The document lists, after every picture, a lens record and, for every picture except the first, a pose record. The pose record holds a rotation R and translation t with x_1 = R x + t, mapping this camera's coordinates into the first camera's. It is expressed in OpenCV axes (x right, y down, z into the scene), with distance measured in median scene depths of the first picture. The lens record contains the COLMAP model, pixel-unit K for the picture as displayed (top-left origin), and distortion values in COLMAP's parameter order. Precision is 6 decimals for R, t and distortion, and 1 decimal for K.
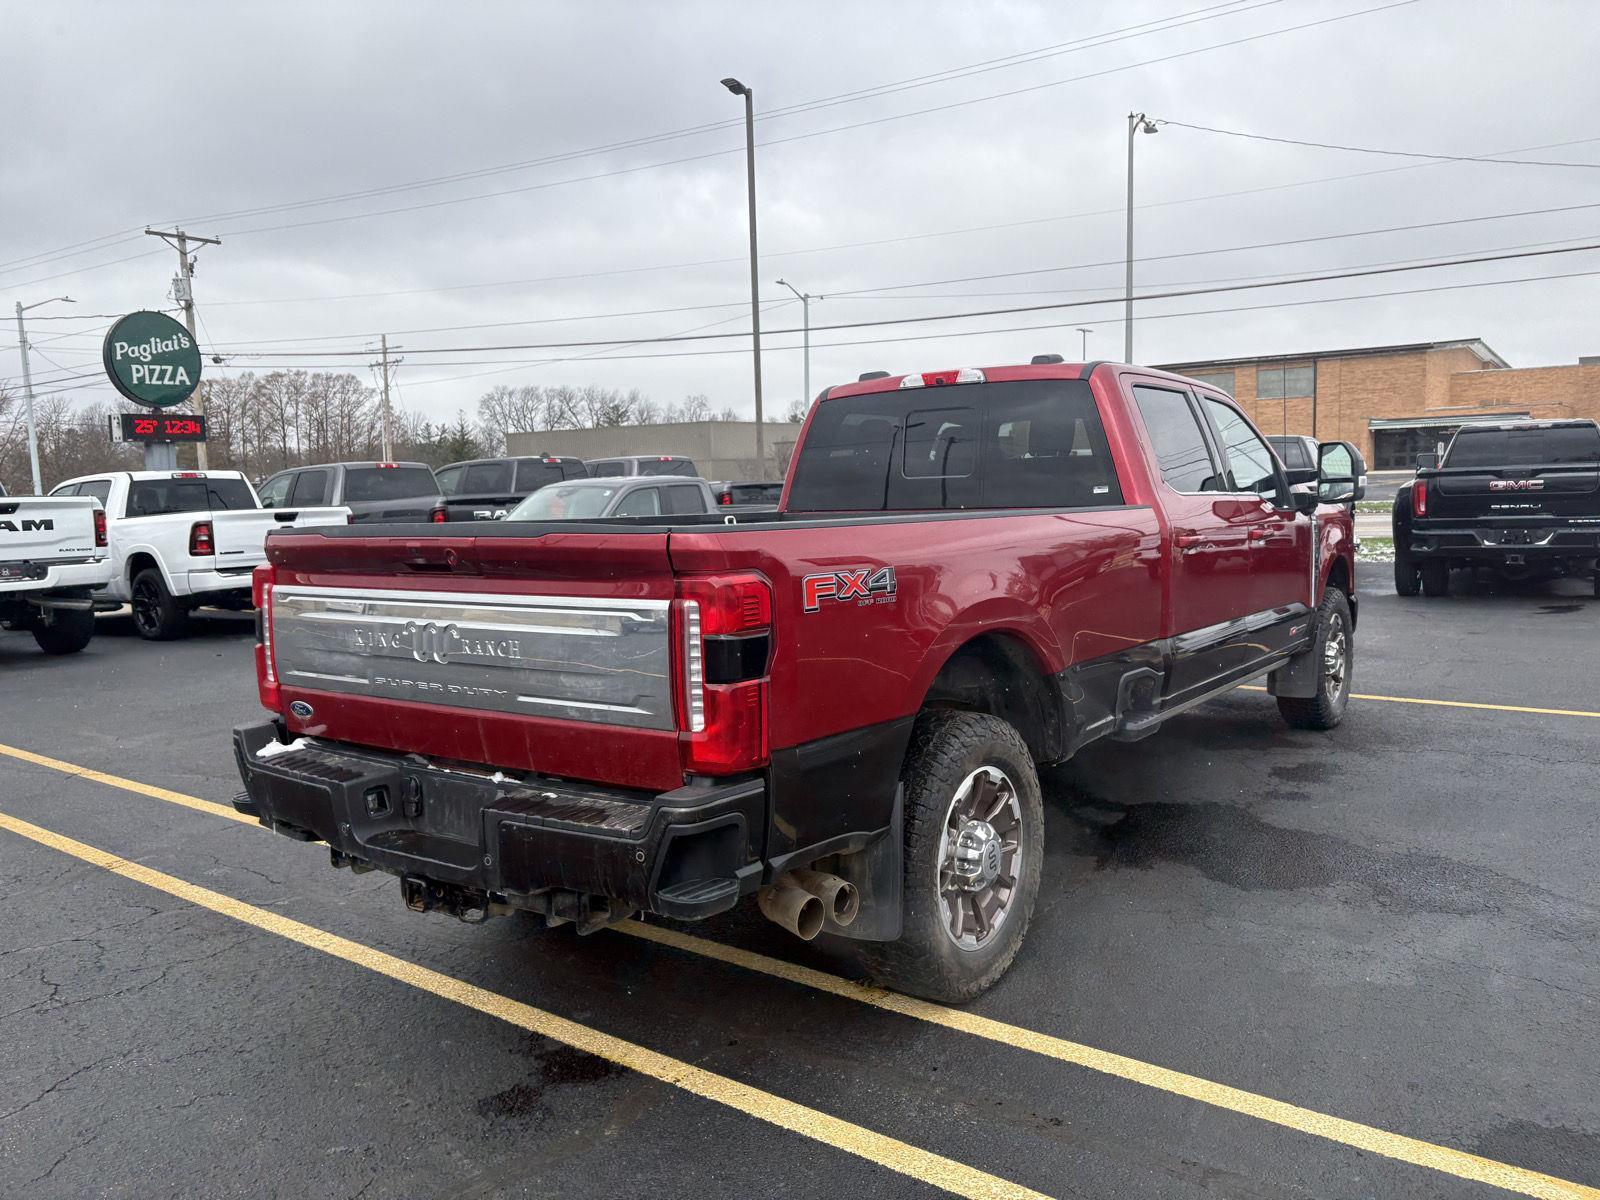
lens RADIAL K [[1249.2, 0, 800.0], [0, 1249.2, 600.0], [0, 0, 1]] dist [0.277742, 0.001165]
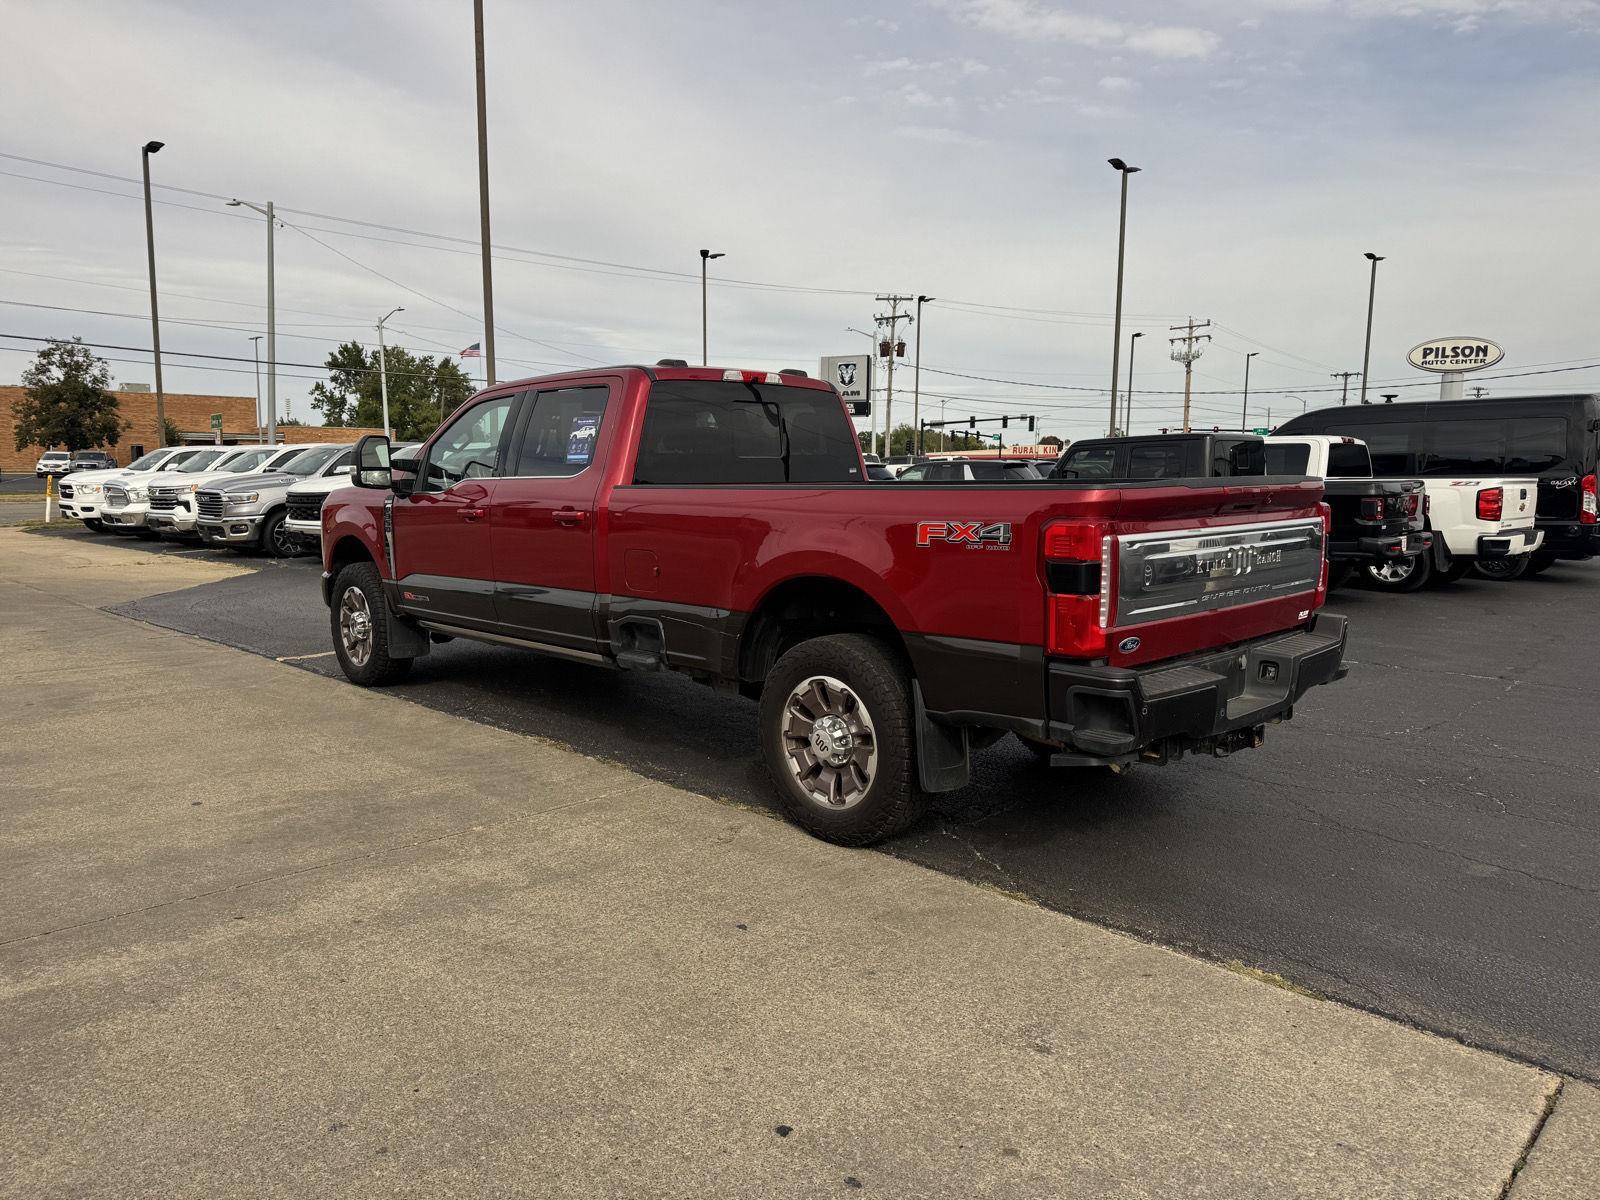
lens RADIAL K [[1136.8, 0, 800.0], [0, 1136.8, 600.0], [0, 0, 1]] dist [0.060424, -0.073737]
pose [[0.148761, -0.093028, 0.984488, -1.390450], [0.087248, 0.992917, 0.080641, -0.059247], [-0.985017, 0.073899, 0.155823, 1.107333]]
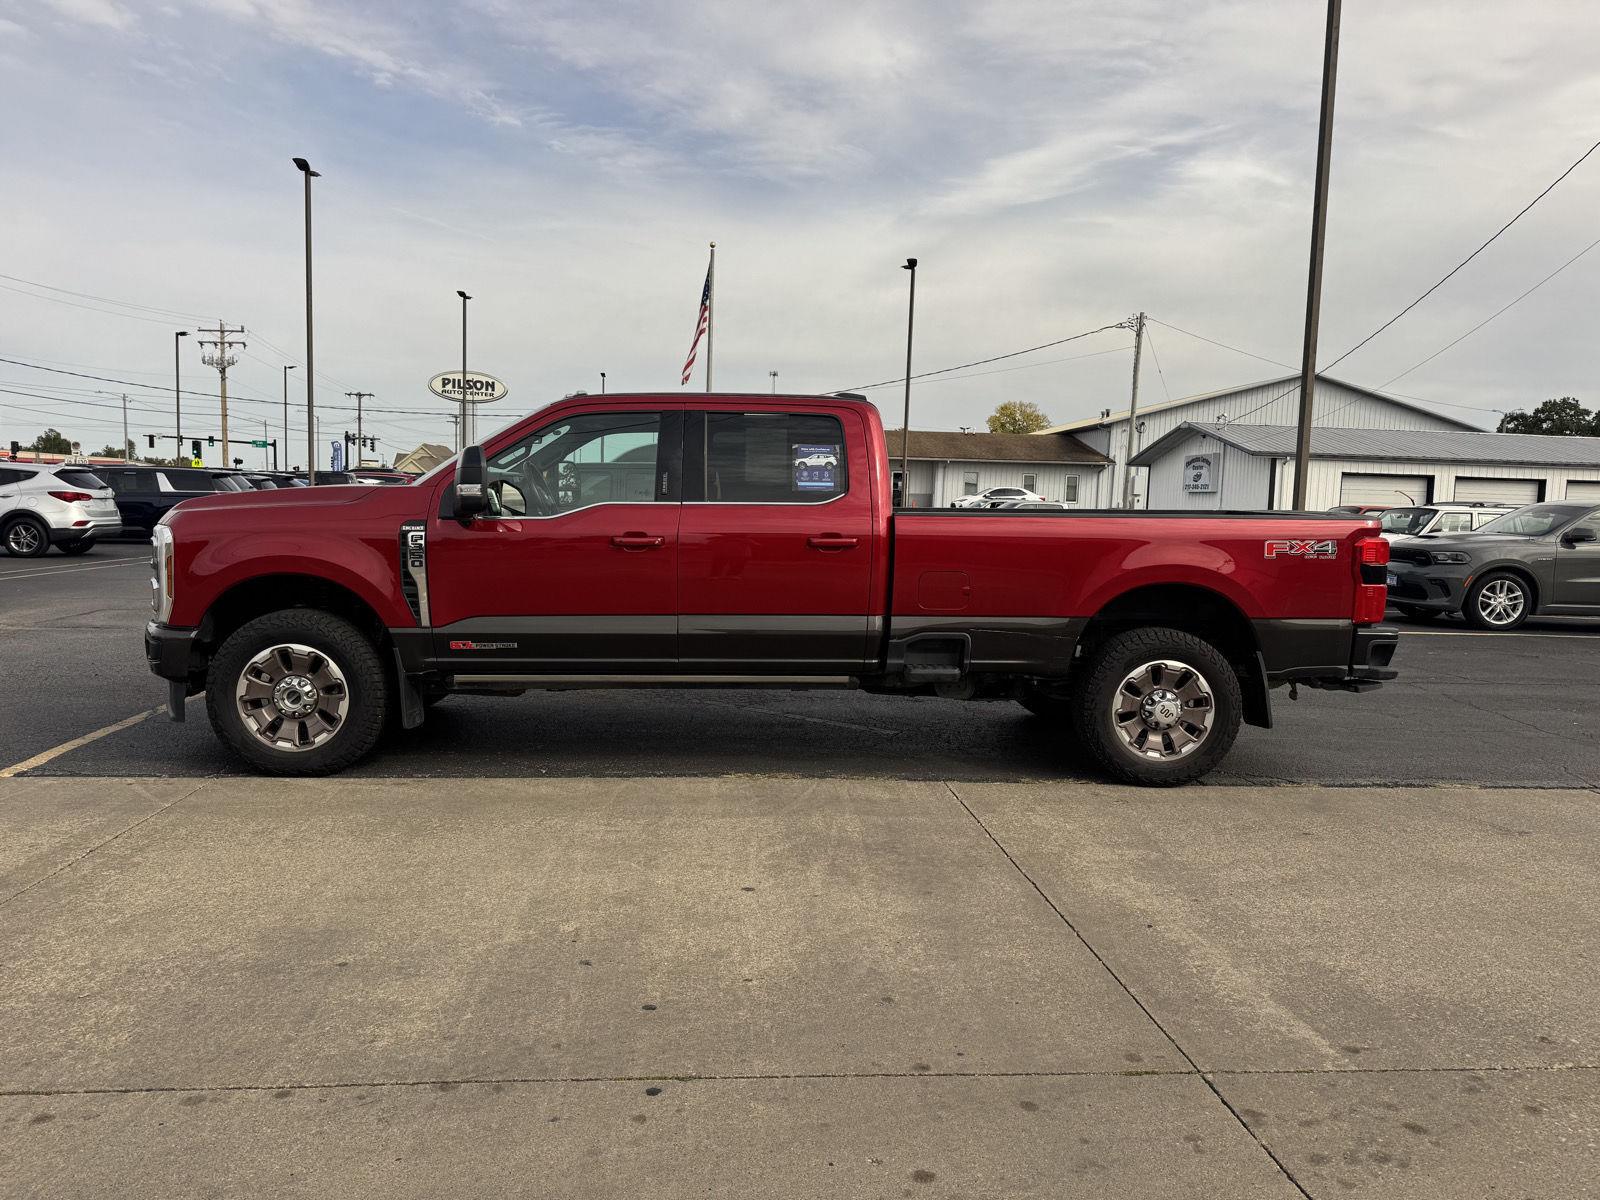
lens RADIAL K [[1136.8, 0, 800.0], [0, 1136.8, 600.0], [0, 0, 1]] dist [0.060424, -0.073737]
pose [[-0.663959, -0.064171, 0.745010, -1.067034], [0.058491, 0.988801, 0.137297, -0.204769], [-0.745478, 0.134736, -0.652771, 2.620637]]
